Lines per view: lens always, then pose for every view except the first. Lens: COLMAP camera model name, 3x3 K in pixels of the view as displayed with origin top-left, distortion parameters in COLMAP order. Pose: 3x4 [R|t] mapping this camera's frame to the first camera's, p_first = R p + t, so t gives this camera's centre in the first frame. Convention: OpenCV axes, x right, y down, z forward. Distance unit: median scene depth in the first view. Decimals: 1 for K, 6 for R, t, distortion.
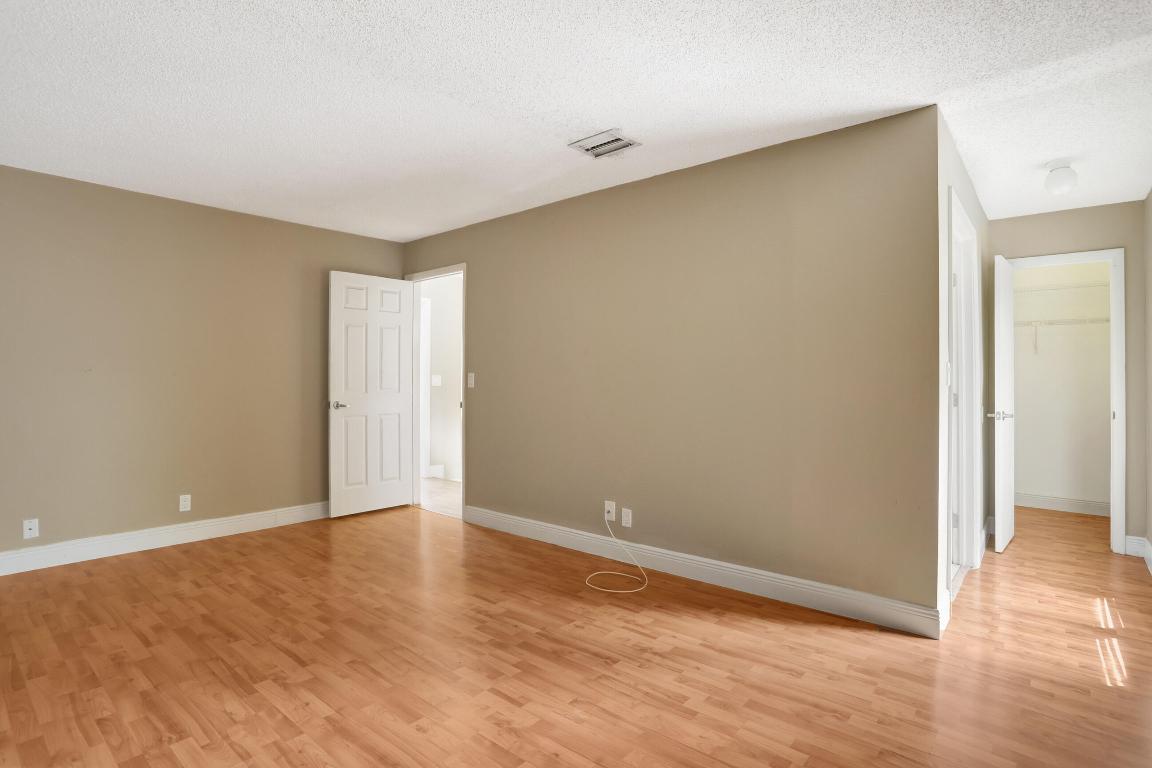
lens RADIAL K [[564.1, 0, 559.3], [0, 564.1, 373.6], [0, 0, 1]] dist [-0.054401, 0.019811]
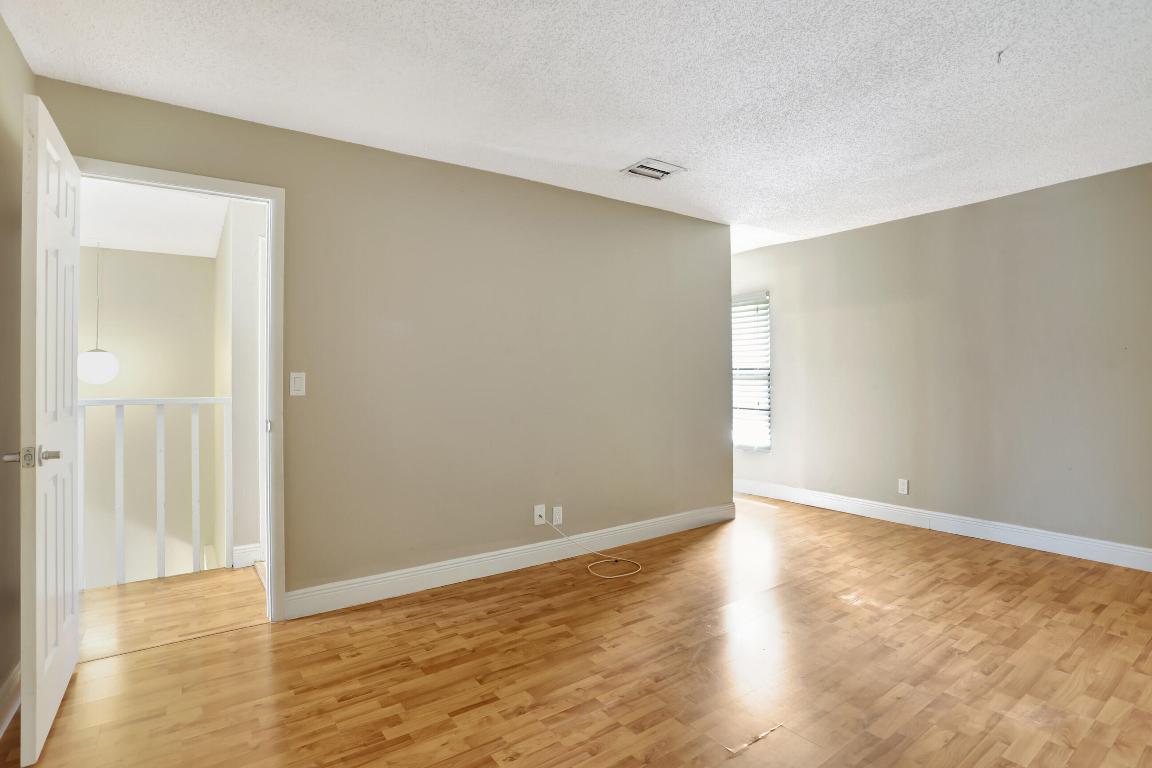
lens RADIAL K [[564.1, 0, 573.8], [0, 564.1, 377.6], [0, 0, 1]] dist [-0.054401, 0.019811]
pose [[0.238428, -0.002459, 0.971157, -1.578122], [-0.002018, 0.999993, 0.003027, 0.006081], [-0.971158, -0.002682, 0.238422, 1.338554]]
